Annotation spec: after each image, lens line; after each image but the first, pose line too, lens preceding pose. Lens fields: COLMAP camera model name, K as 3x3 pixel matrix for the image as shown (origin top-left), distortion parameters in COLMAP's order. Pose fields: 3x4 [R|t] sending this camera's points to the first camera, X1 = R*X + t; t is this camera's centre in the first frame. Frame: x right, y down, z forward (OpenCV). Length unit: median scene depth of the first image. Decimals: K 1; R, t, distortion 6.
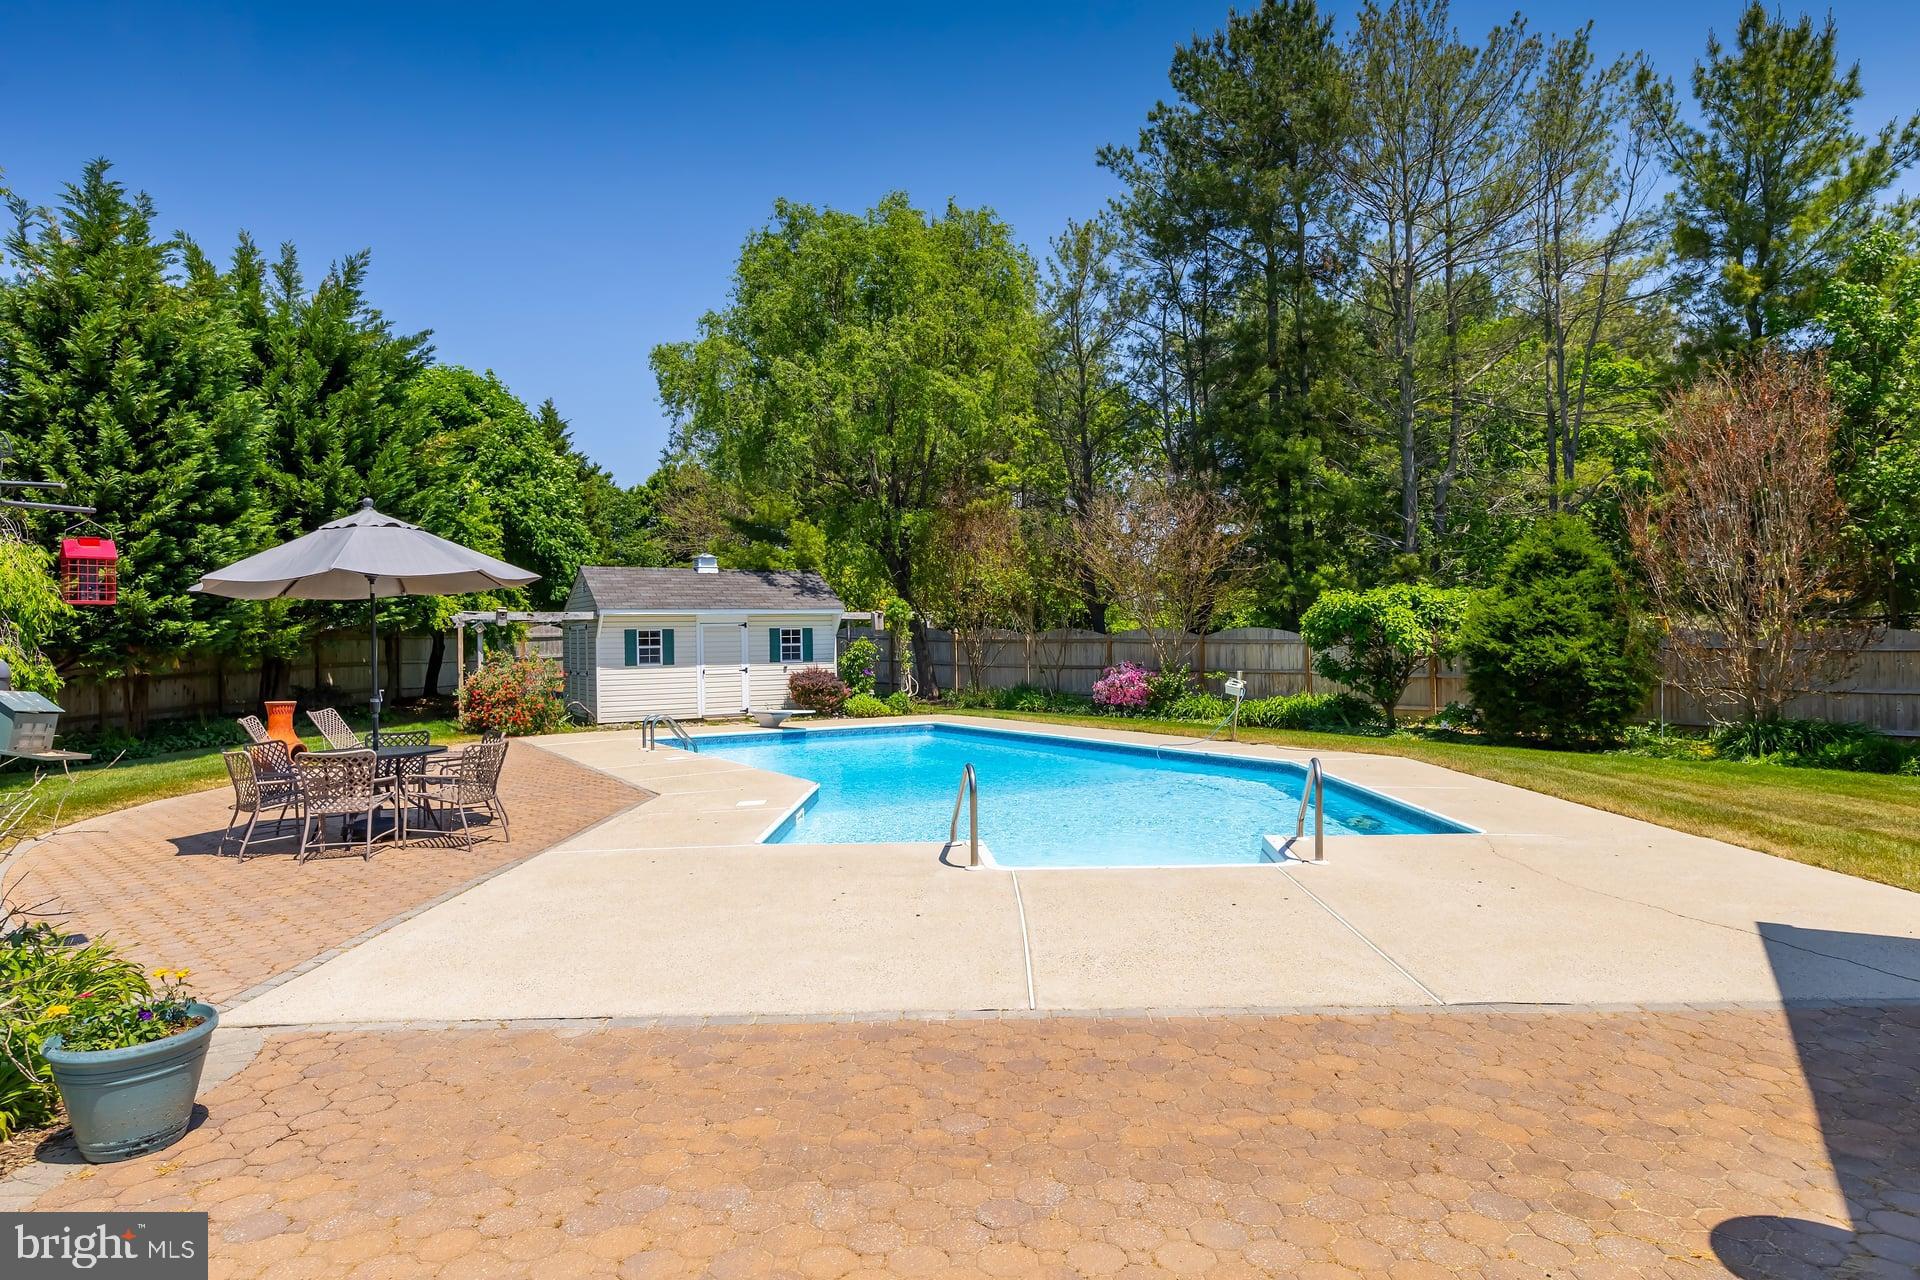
lens RADIAL K [[1133.0, 0, 950.8], [0, 1133.0, 634.9], [0, 0, 1]] dist [-0.007627, -0.001062]
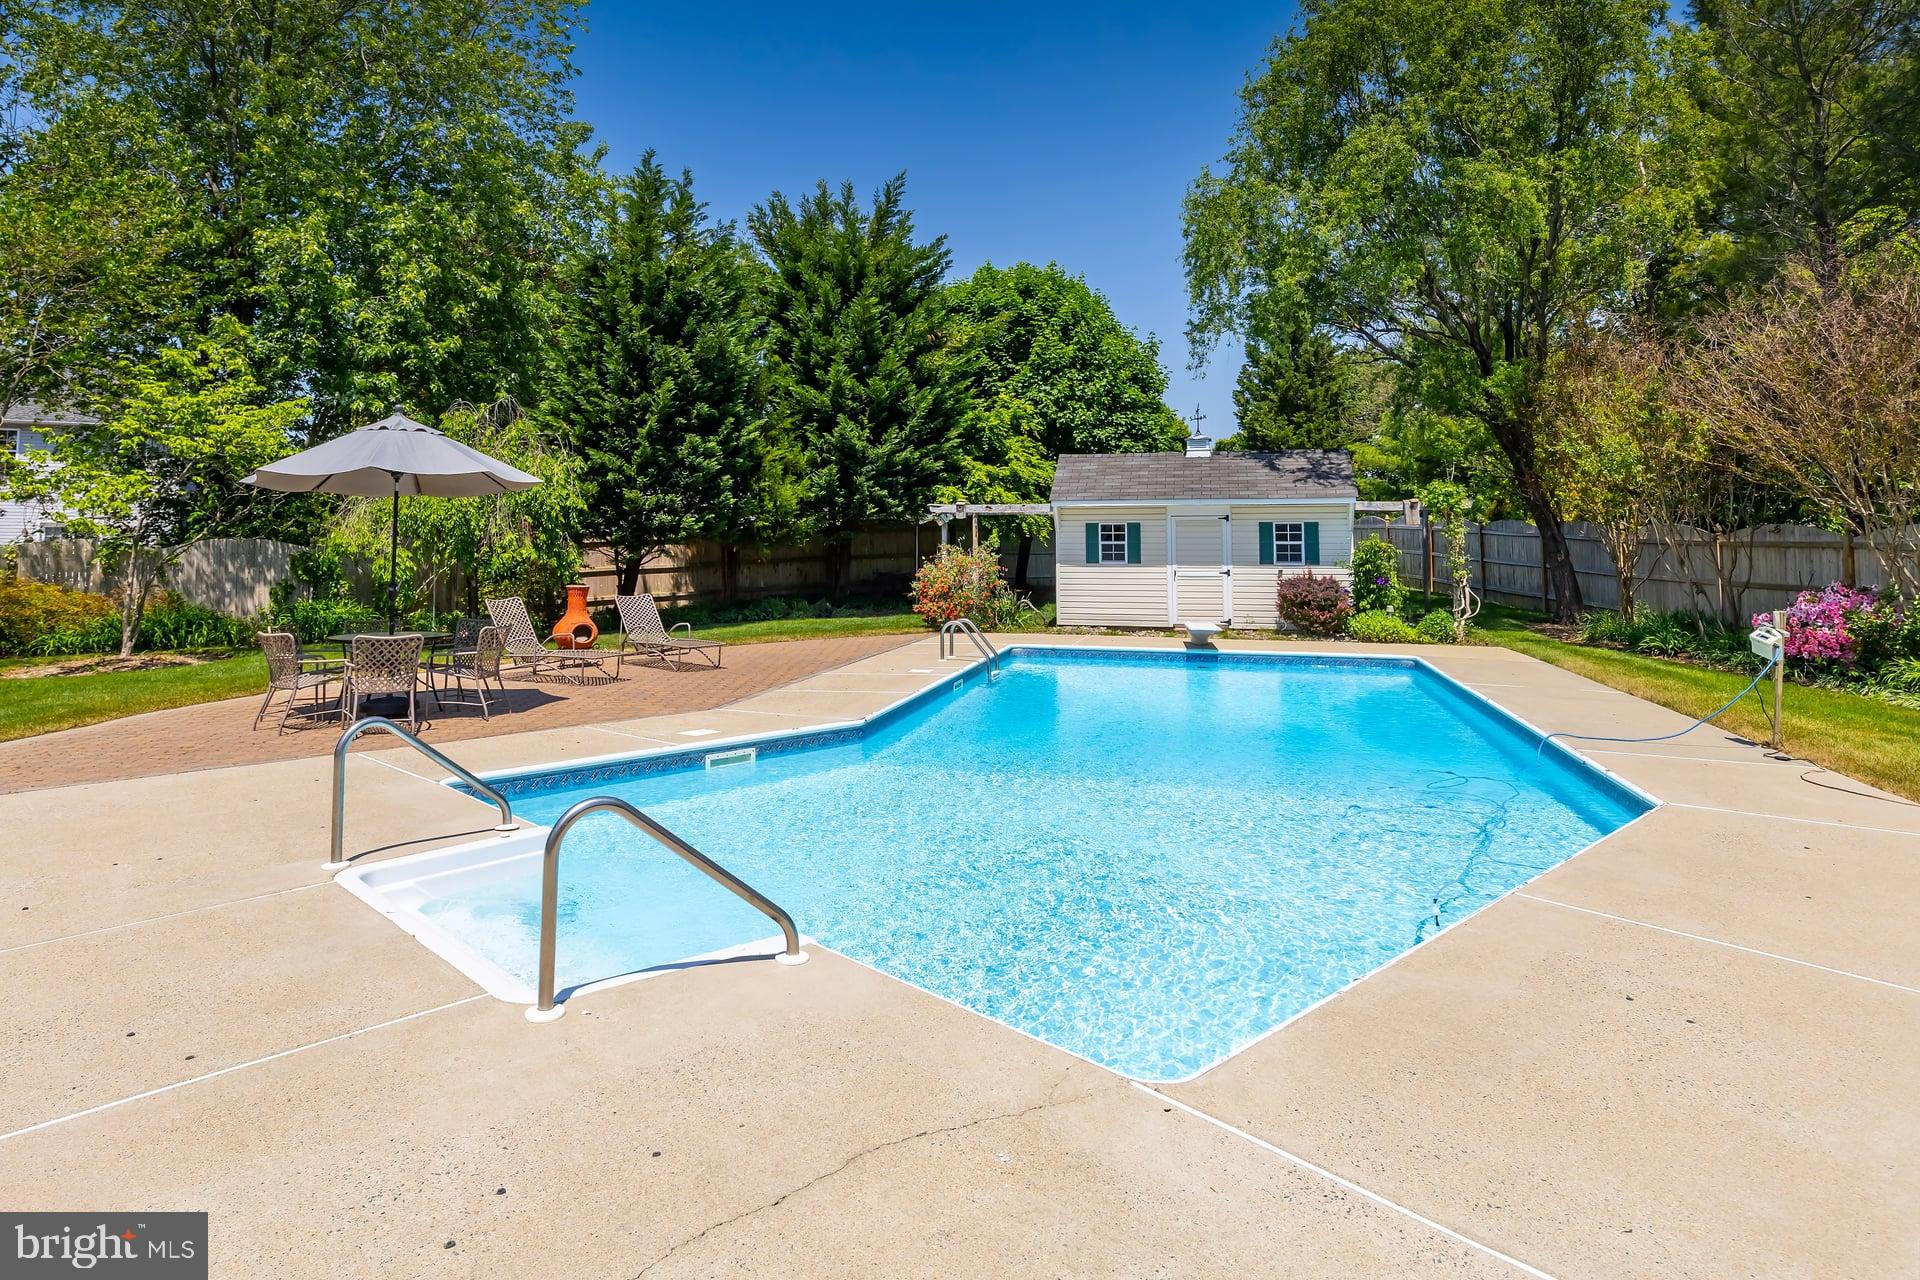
lens RADIAL K [[1079.6, 0, 967.8], [0, 1079.6, 540.3], [0, 0, 1]] dist [0.001163, 0.000500]
pose [[0.659434, 0.015796, -0.751597, 0.287201], [-0.006163, 0.999859, 0.015606, -0.003778], [0.751737, -0.005659, 0.659438, 0.339594]]
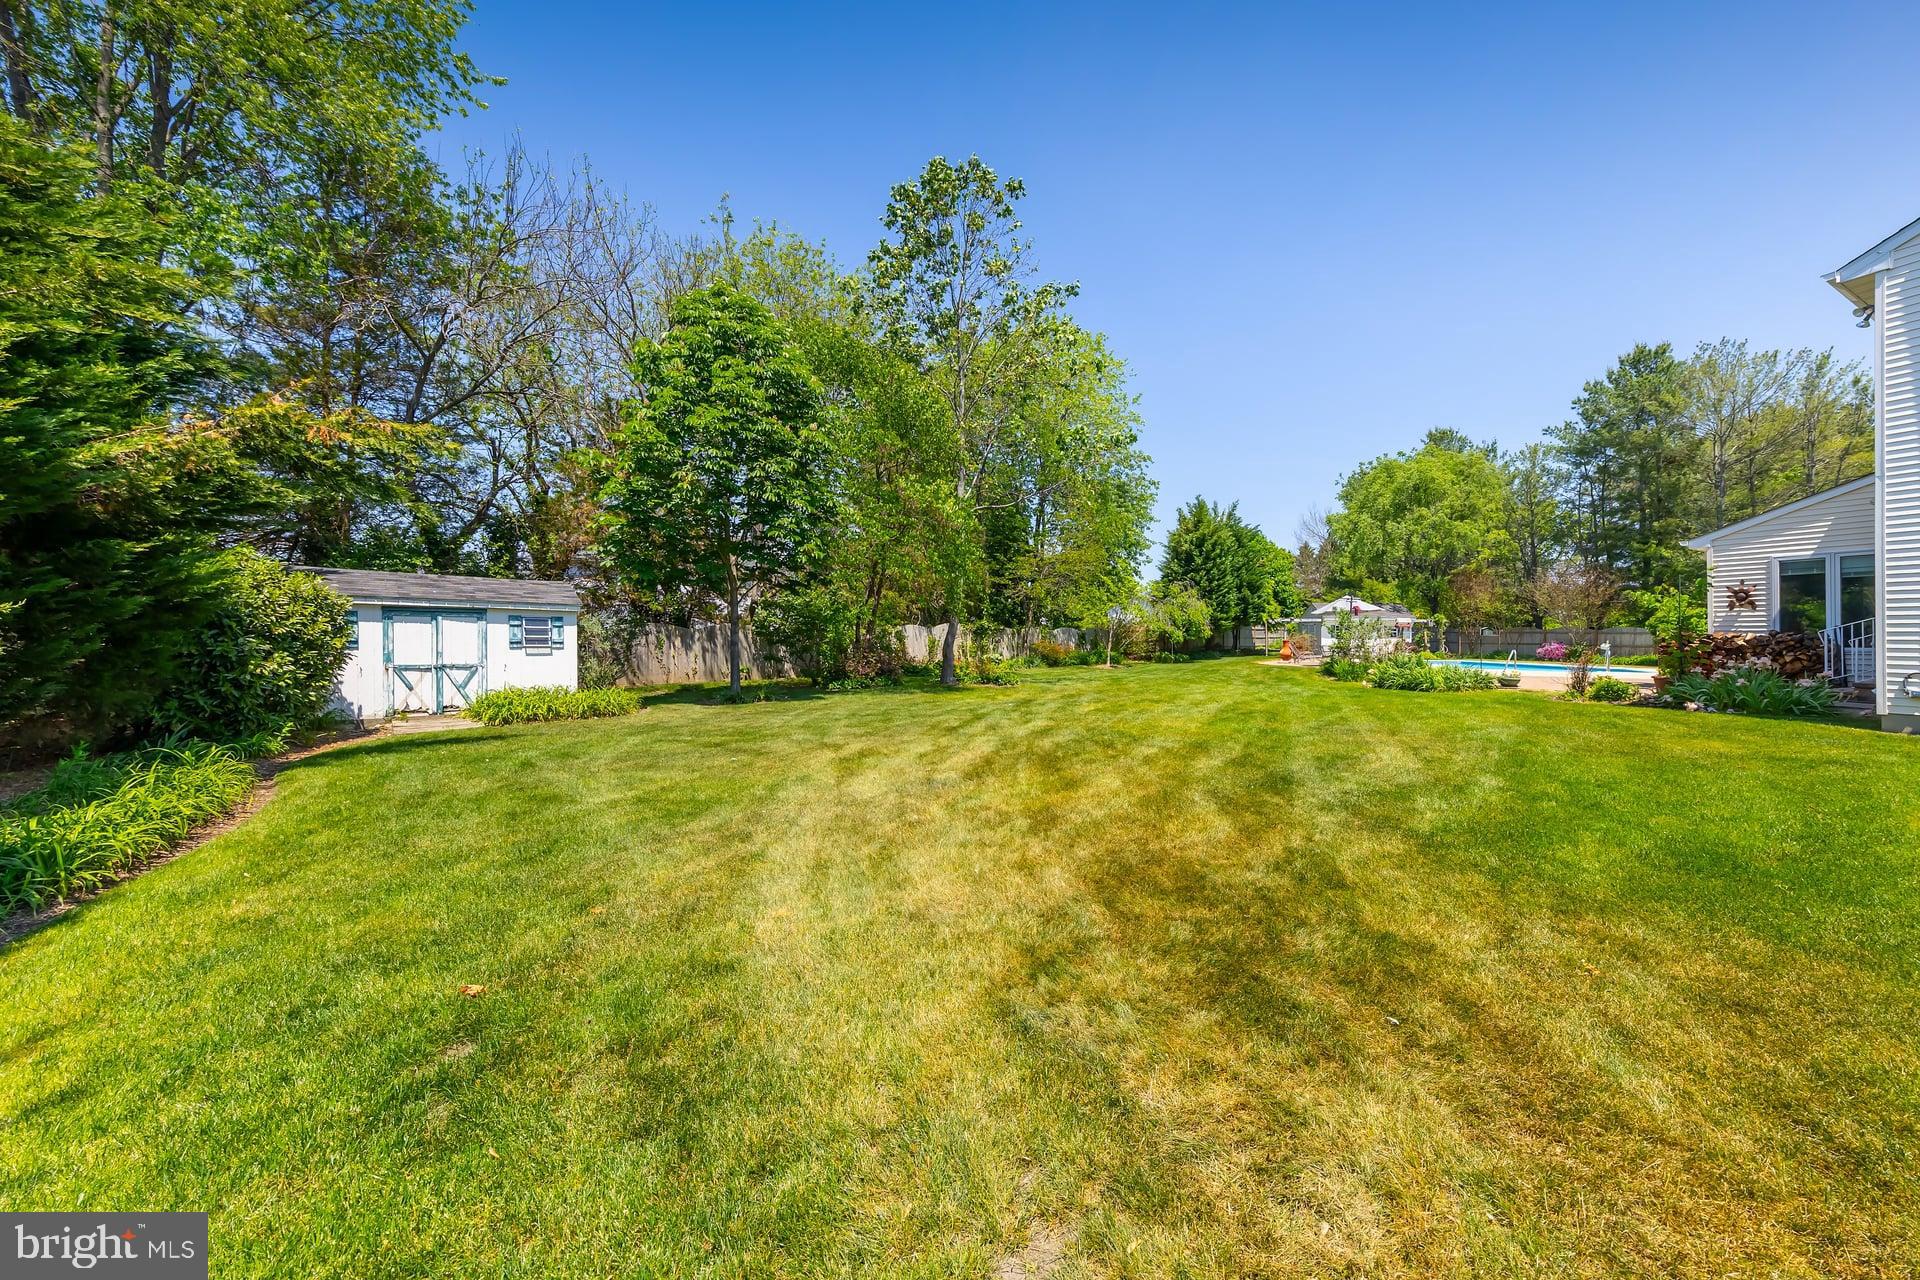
lens RADIAL K [[701.0, 0, 972.5], [0, 701.0, 638.5], [0, 0, 1]] dist [-0.002585, -0.000134]
pose [[0.856932, 0.018694, -0.515091, -0.144986], [-0.015675, 0.999825, 0.010208, 0.024857], [0.515191, -0.000674, 0.857075, -0.953942]]
